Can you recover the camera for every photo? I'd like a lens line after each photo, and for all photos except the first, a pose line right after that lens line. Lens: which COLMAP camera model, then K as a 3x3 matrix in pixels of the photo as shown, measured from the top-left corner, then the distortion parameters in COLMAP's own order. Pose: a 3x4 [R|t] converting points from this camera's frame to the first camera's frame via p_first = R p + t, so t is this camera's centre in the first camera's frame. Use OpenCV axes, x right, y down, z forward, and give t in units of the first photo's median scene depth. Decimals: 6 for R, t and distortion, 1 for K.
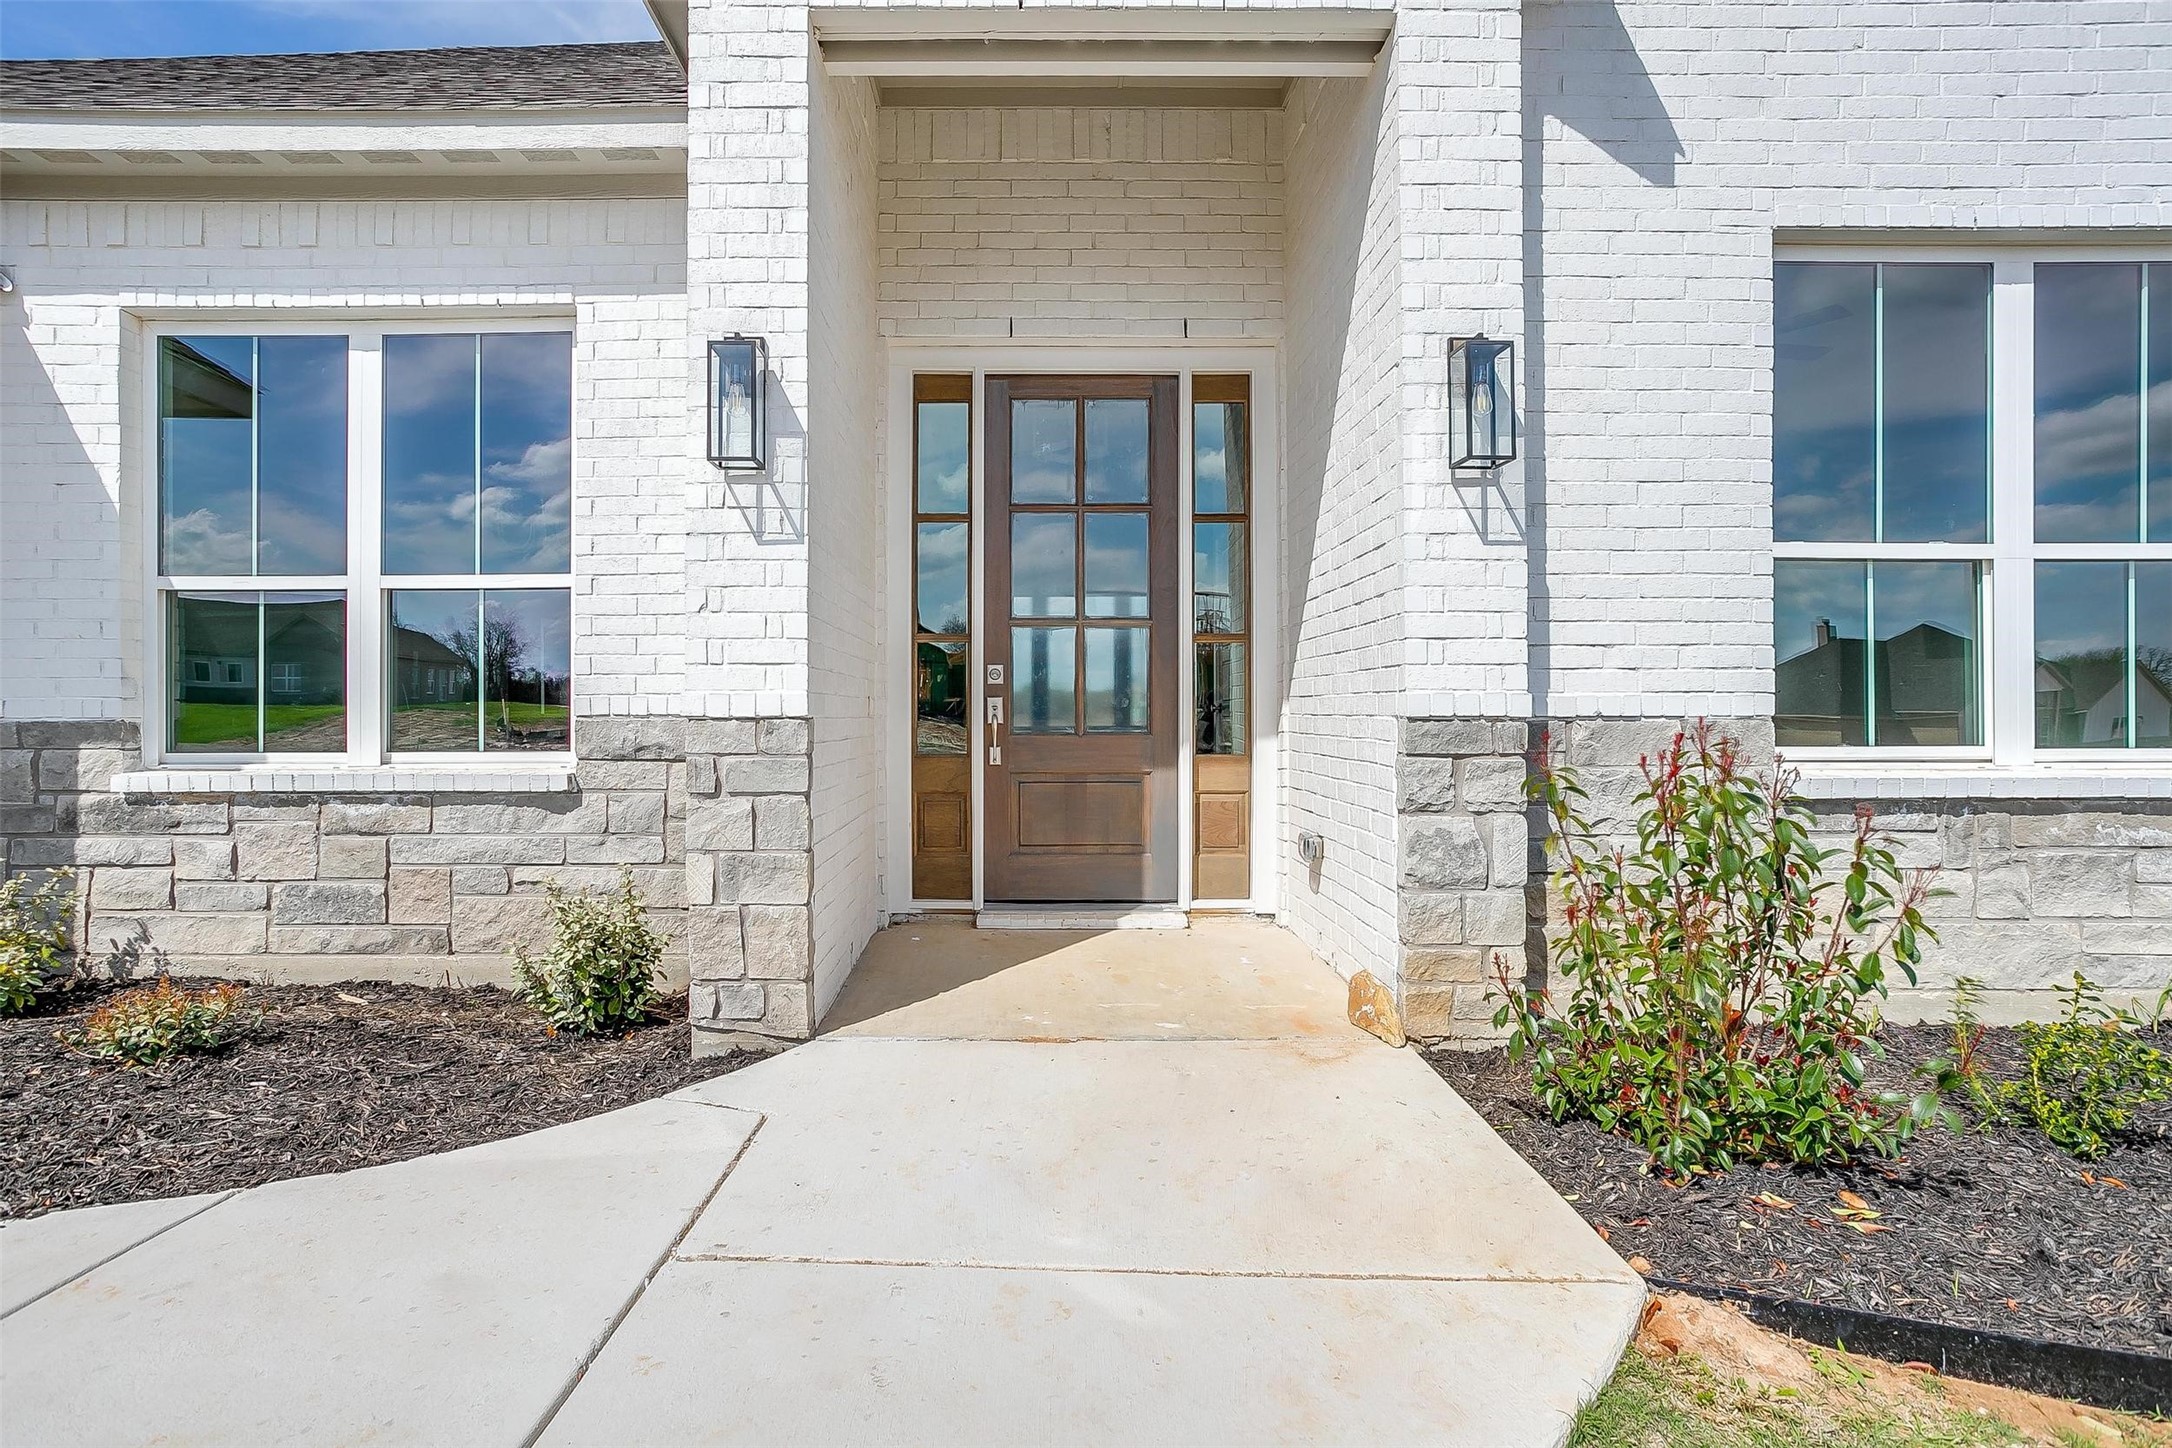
lens RADIAL K [[1119.1, 0, 1073.2], [0, 1119.1, 716.1], [0, 0, 1]] dist [-0.048556, 0.032539]
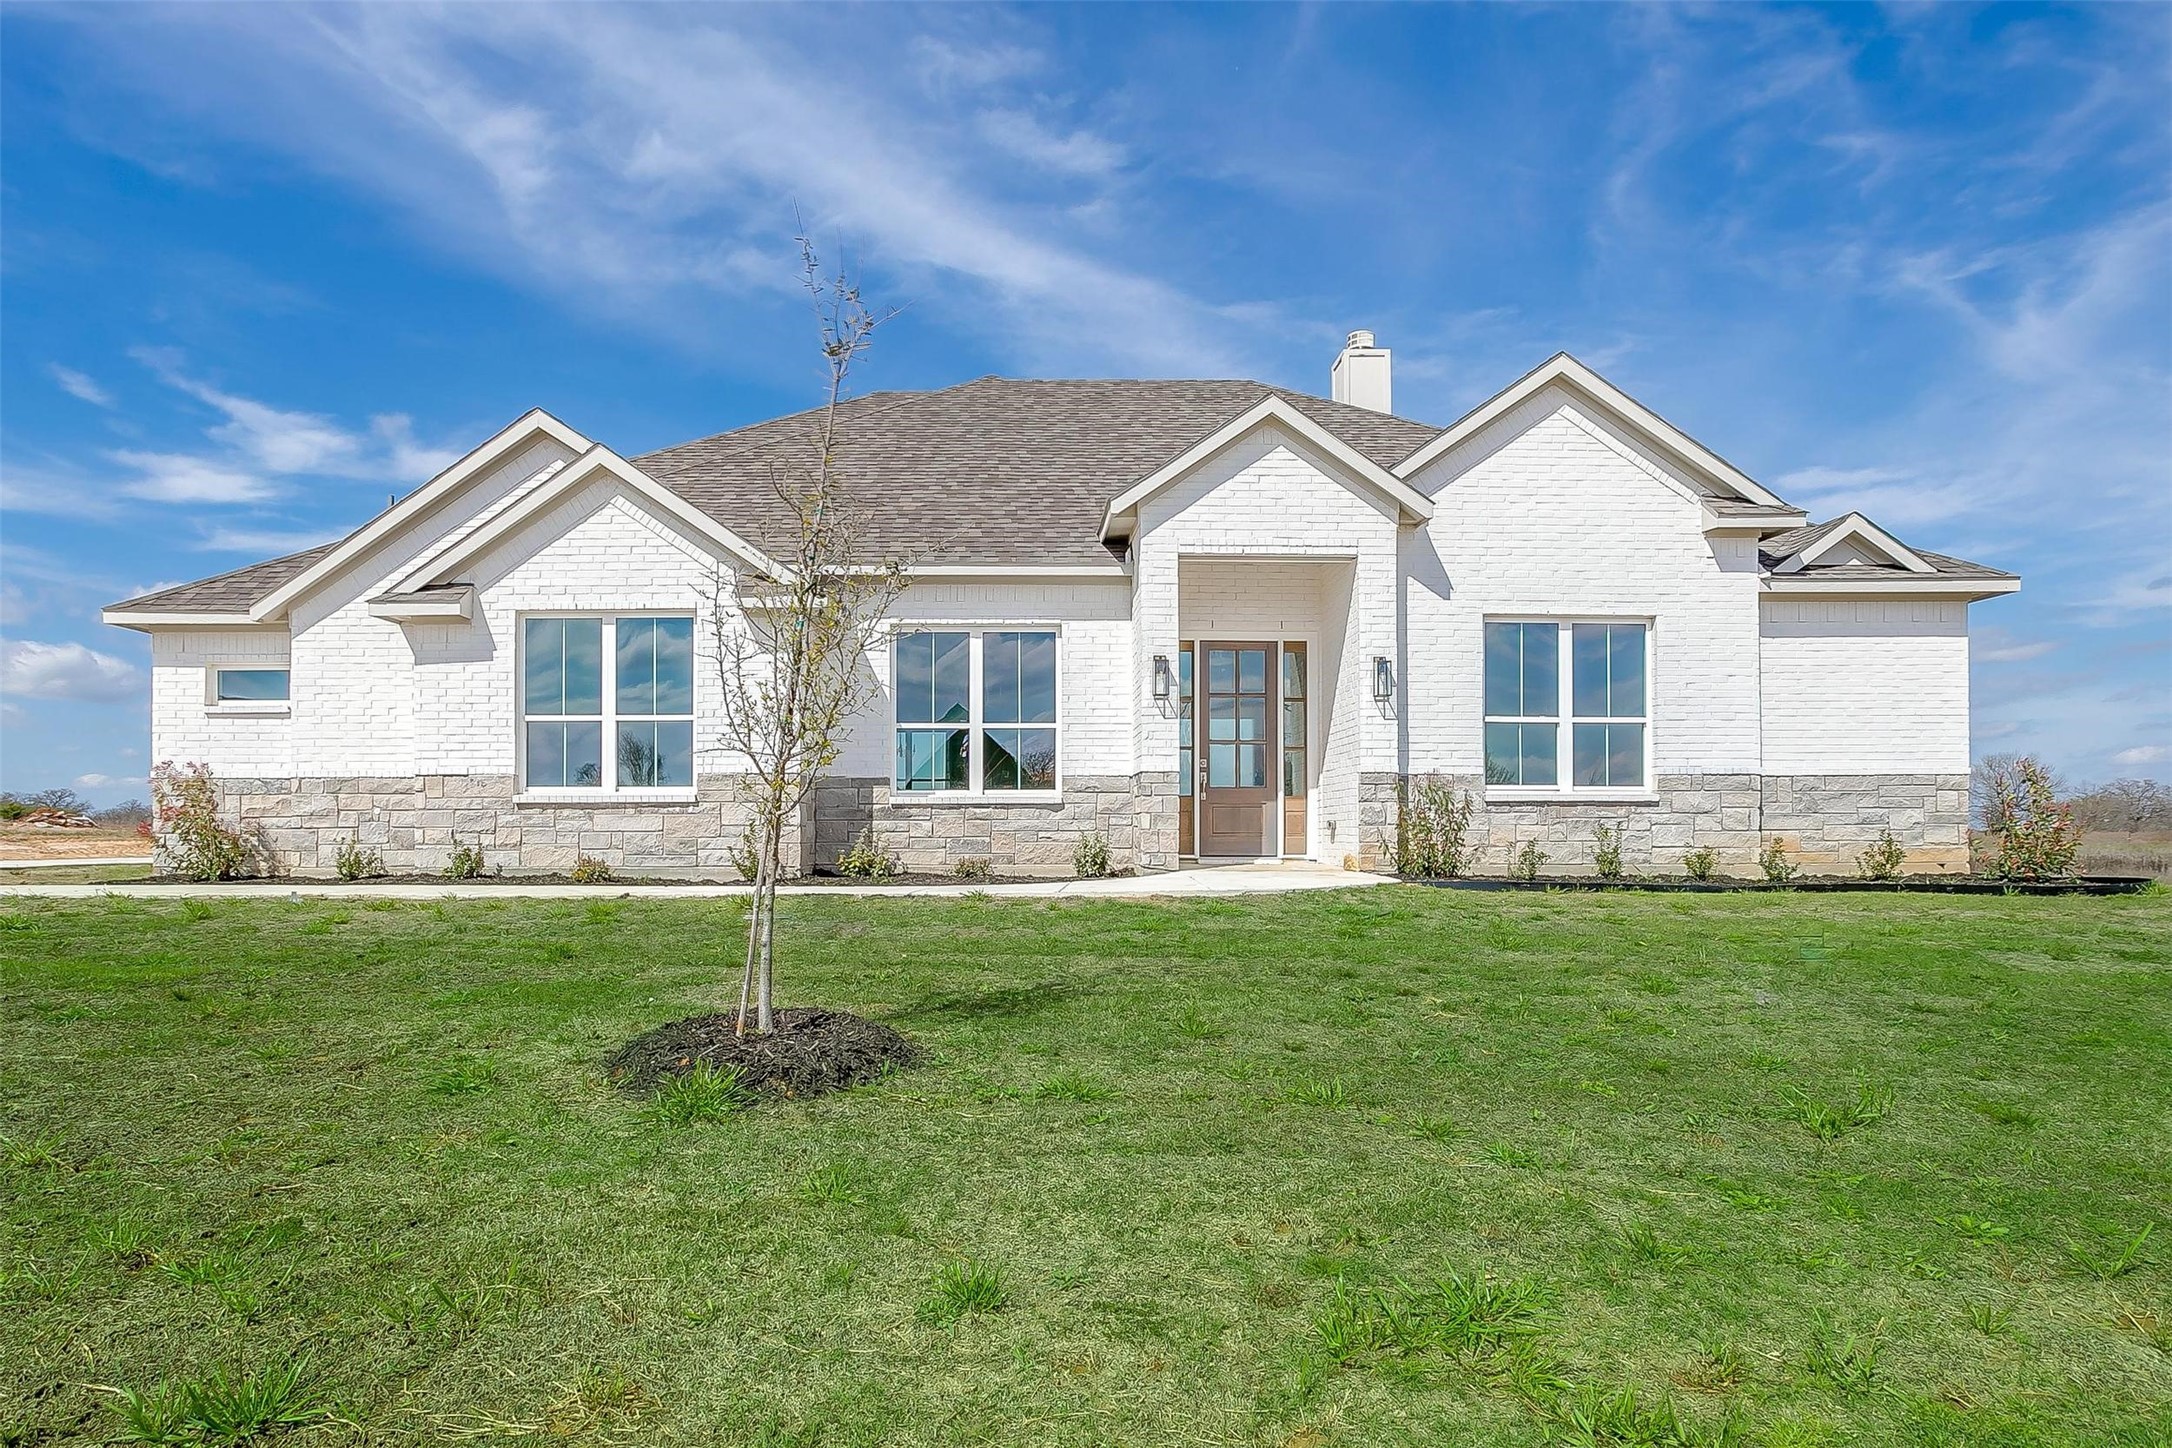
lens RADIAL K [[1225.4, 0, 1097.4], [0, 1225.4, 827.4], [0, 0, 1]] dist [-0.026125, 0.000549]
pose [[0.999668, 0.001626, 0.025697, -0.477146], [-0.001414, 0.999965, -0.008244, 0.163153], [-0.025710, 0.008205, 0.999636, -2.168425]]
